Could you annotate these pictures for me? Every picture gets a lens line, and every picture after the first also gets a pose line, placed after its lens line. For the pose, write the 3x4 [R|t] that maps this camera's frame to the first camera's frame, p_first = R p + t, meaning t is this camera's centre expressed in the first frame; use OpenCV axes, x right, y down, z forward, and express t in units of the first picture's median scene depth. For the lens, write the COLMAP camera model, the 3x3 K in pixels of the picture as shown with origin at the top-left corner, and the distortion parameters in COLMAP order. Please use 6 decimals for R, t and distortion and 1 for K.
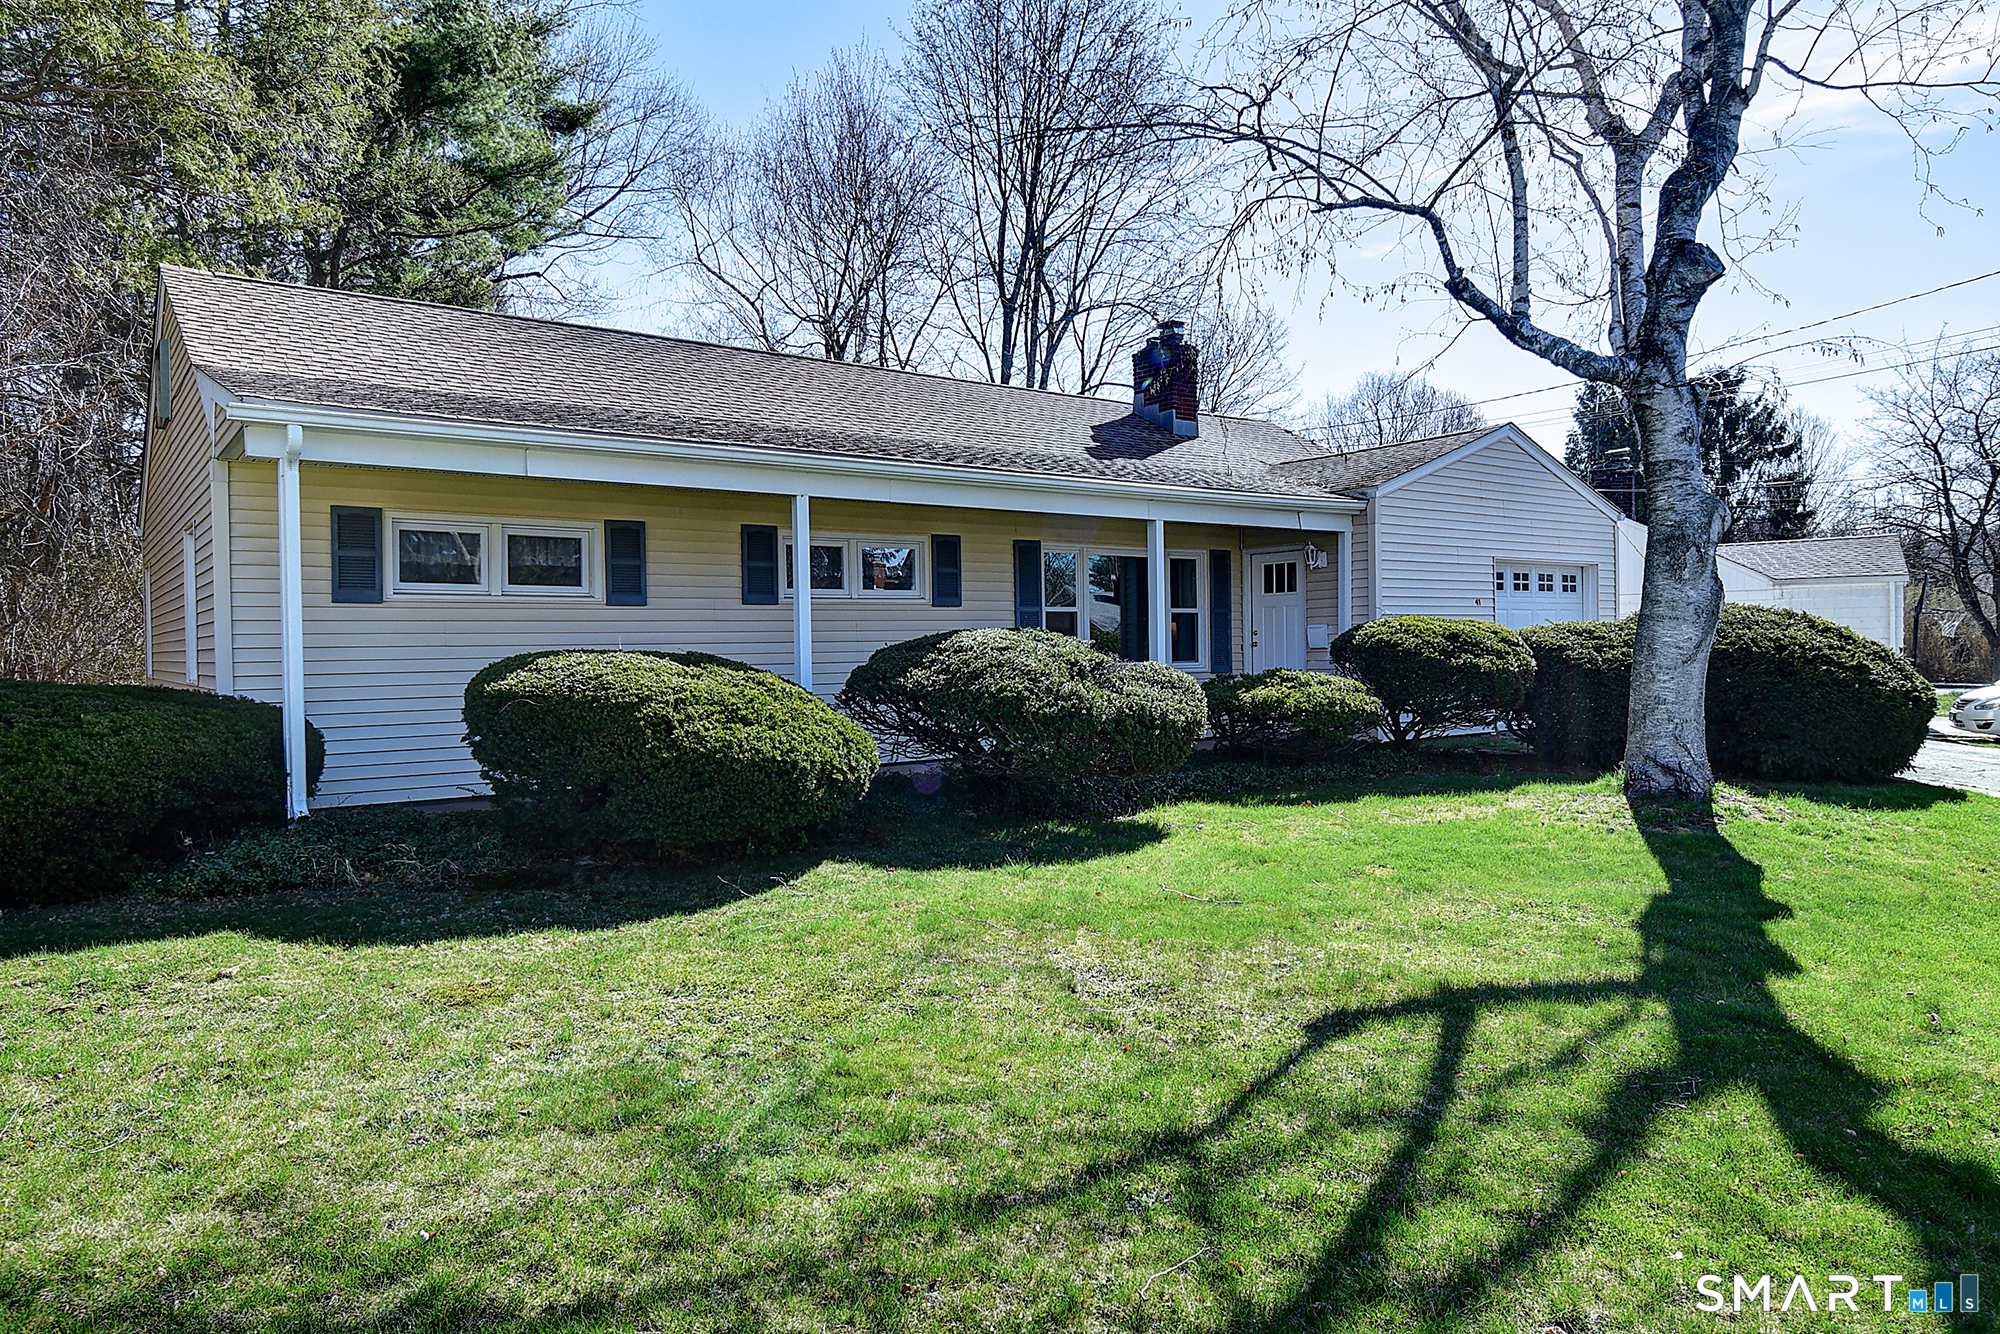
lens RADIAL K [[1237.1, 0, 1000.0], [0, 1237.1, 667.0], [0, 0, 1]] dist [-0.002468, -0.000408]
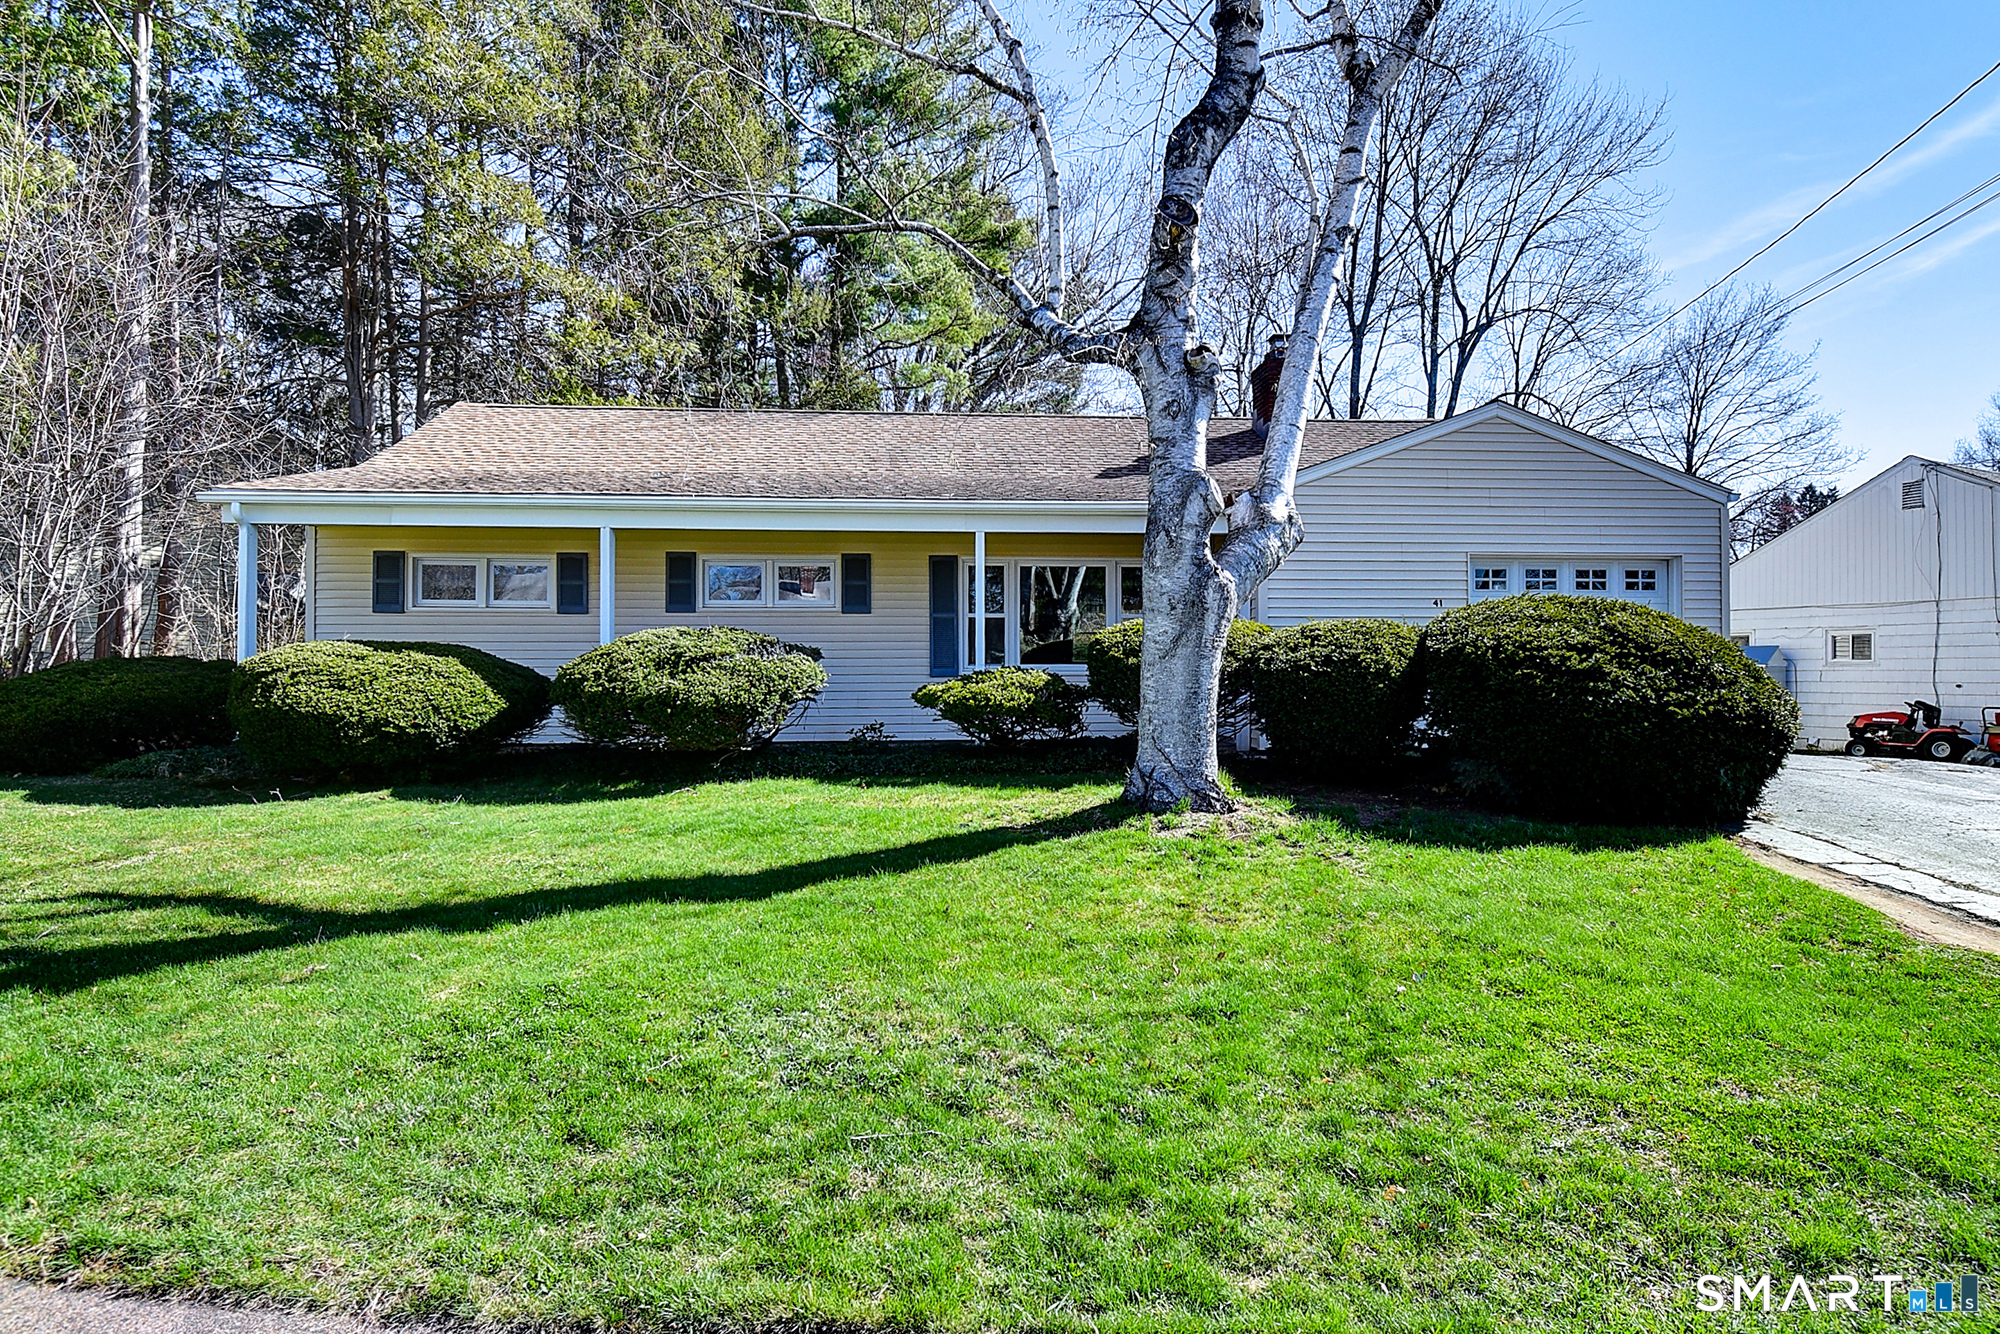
lens RADIAL K [[1093.0, 0, 1000.0], [0, 1093.0, 667.0], [0, 0, 1]] dist [0.017363, 0.000123]
pose [[0.847163, 0.013509, -0.531162, 0.642269], [-0.021219, 0.999739, -0.008416, 0.009019], [0.530910, 0.018401, 0.847229, 0.182700]]
